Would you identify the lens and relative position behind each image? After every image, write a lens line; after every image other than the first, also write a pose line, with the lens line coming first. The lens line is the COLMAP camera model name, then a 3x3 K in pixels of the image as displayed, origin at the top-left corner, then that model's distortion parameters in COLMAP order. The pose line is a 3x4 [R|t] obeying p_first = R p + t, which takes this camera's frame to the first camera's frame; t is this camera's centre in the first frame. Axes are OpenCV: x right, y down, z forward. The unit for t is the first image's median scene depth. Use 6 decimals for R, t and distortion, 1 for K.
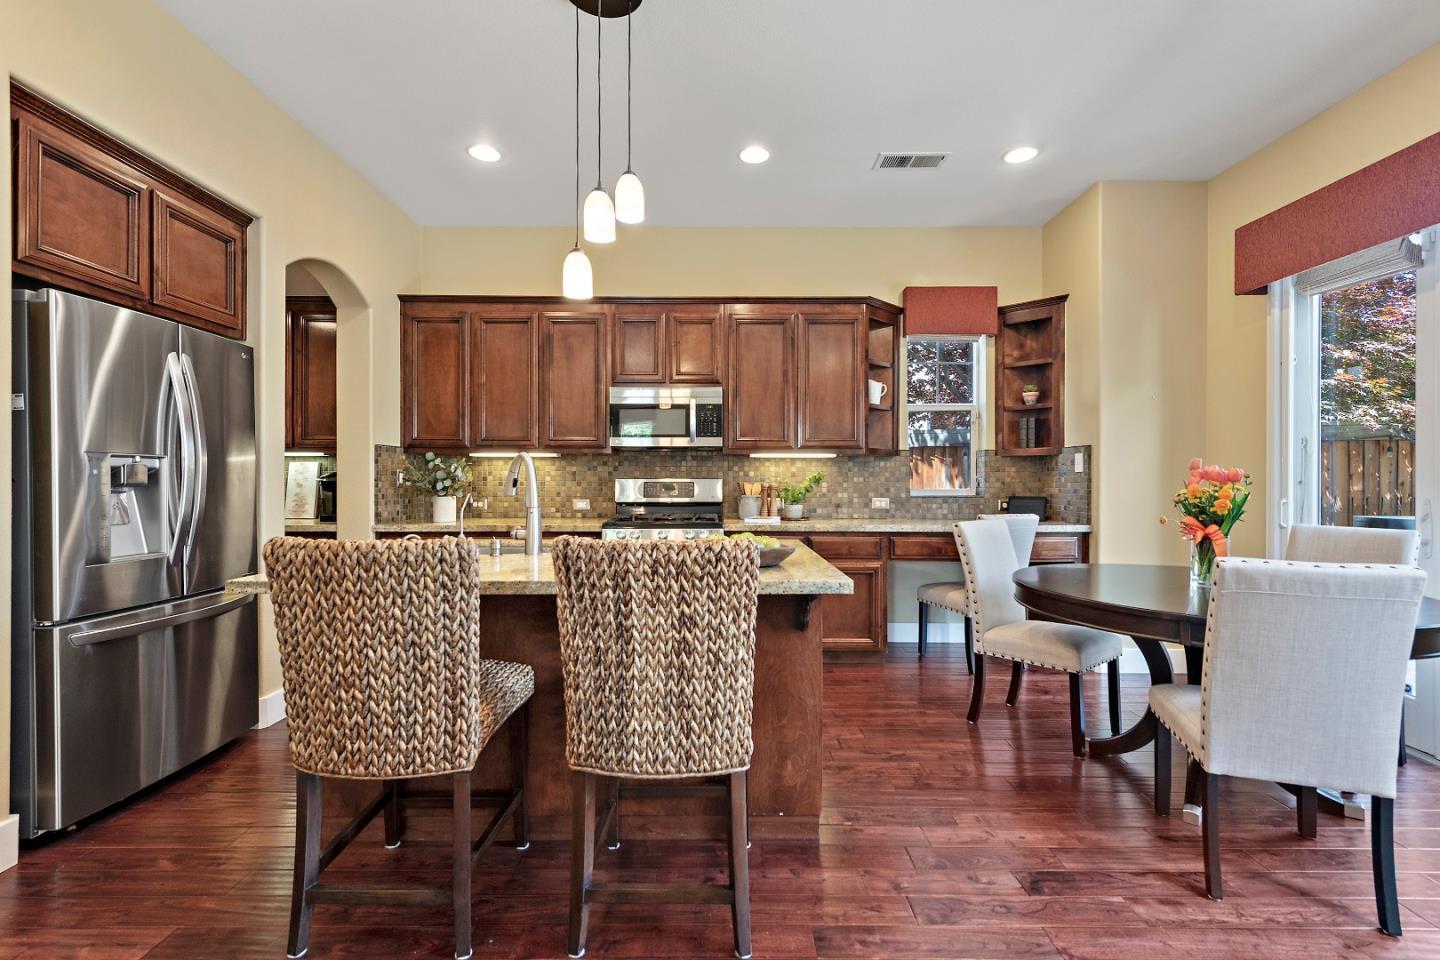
lens RADIAL K [[640.1, 0, 724.5], [0, 640.1, 479.1], [0, 0, 1]] dist [0.007623, -0.001011]
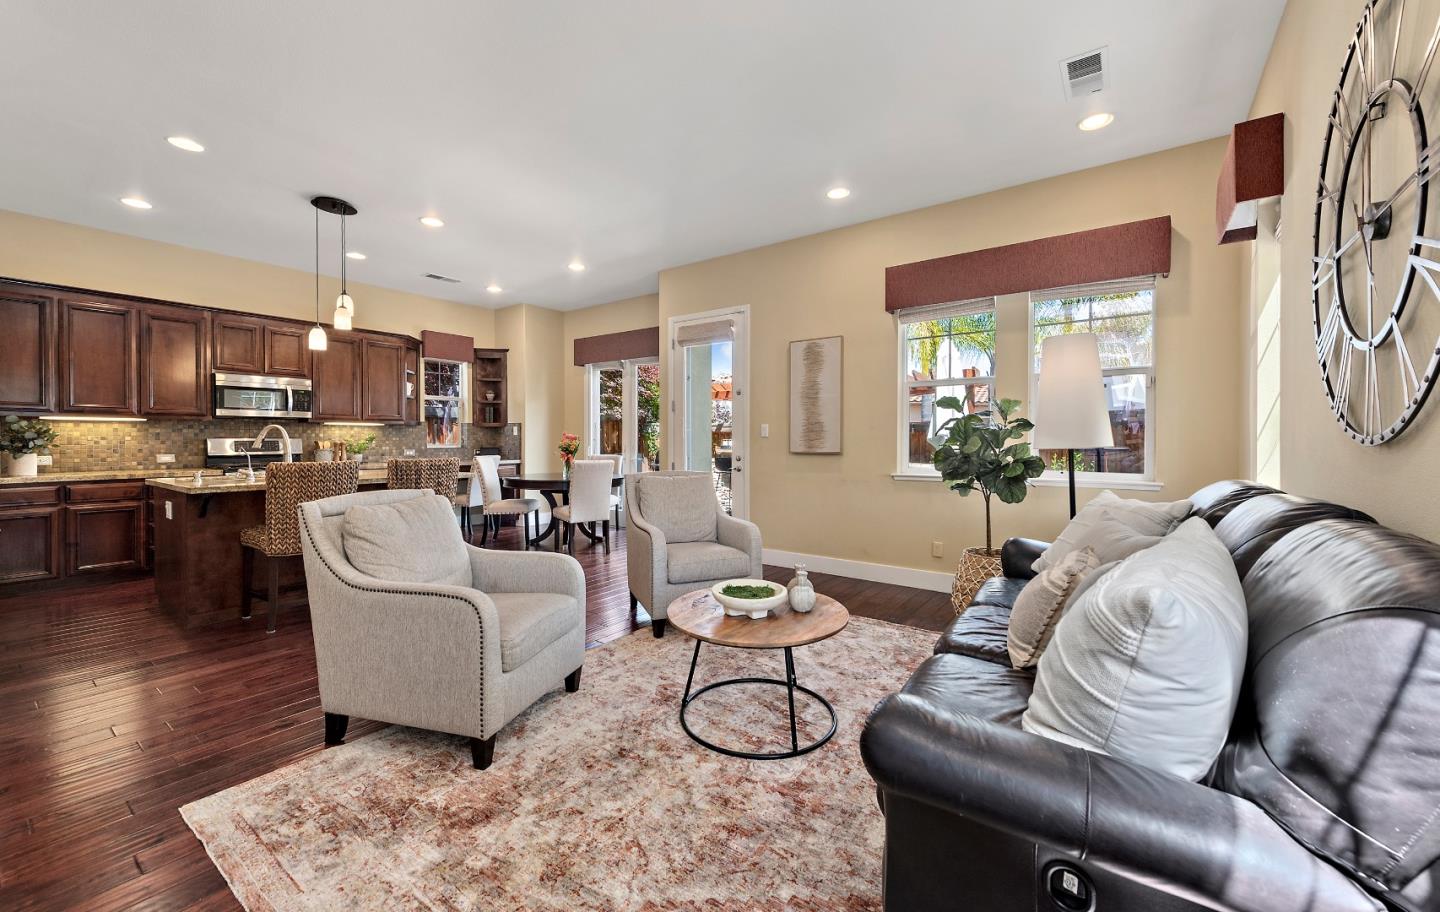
lens RADIAL K [[560.7, 0, 722.4], [0, 560.7, 444.0], [0, 0, 1]] dist [0.006342, -0.001490]
pose [[0.588712, -0.007704, 0.808306, -0.502217], [-0.000420, 0.999952, 0.009836, -0.000888], [-0.808343, -0.006130, 0.588680, -0.598169]]
